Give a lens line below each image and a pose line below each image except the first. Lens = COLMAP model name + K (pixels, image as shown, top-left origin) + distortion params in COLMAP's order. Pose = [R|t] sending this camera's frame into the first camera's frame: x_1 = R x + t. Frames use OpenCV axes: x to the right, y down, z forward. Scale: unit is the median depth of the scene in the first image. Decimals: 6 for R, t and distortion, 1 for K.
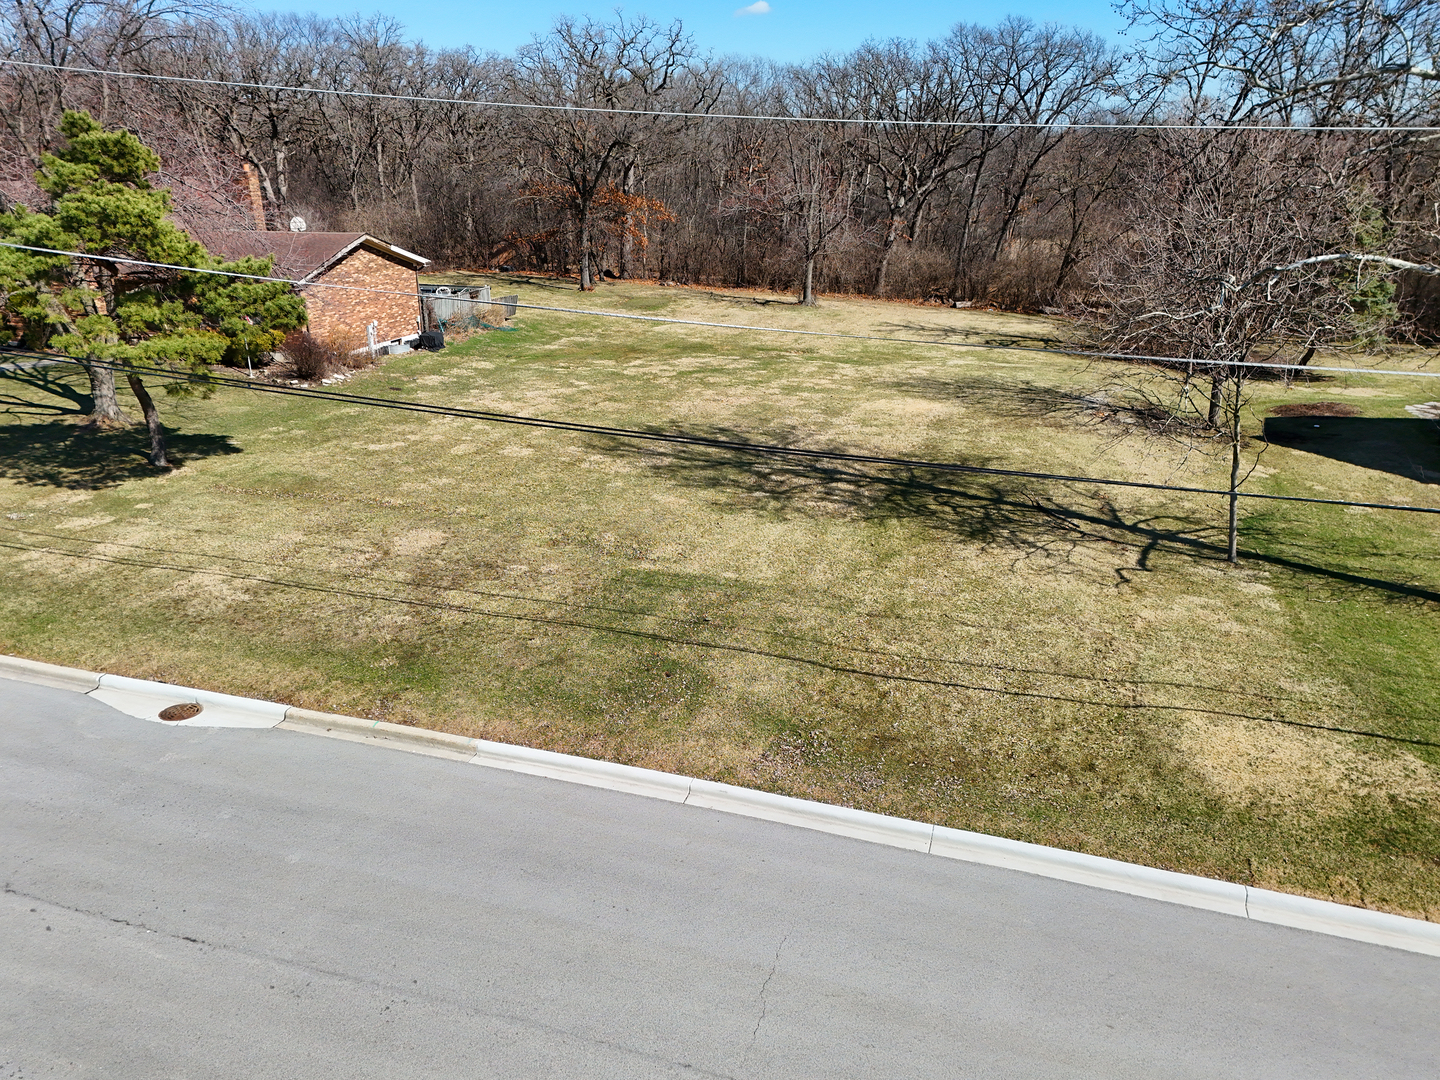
lens RADIAL K [[1050.8, 0, 720.0], [0, 1050.8, 540.0], [0, 0, 1]] dist [0.072494, -0.062150]
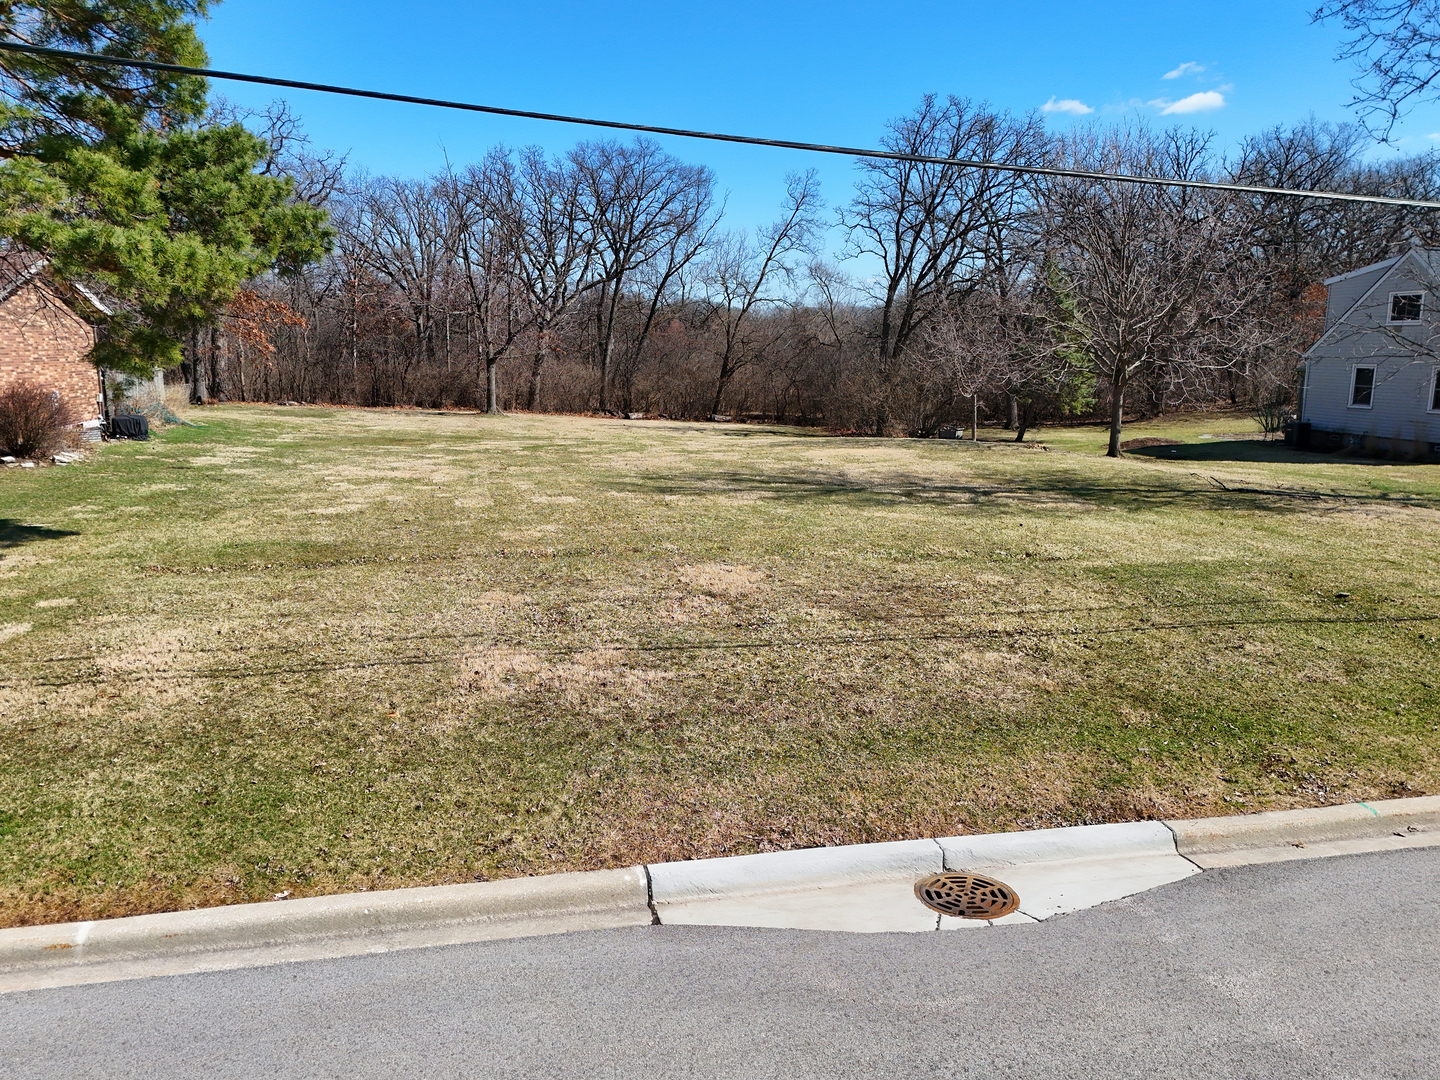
lens RADIAL K [[1050.8, 0, 720.0], [0, 1050.8, 540.0], [0, 0, 1]] dist [0.072494, -0.062150]
pose [[0.869784, -0.089100, 0.485321, -0.524015], [0.167092, 0.978637, -0.119793, 0.045834], [-0.464279, 0.185288, 0.866091, 0.473363]]
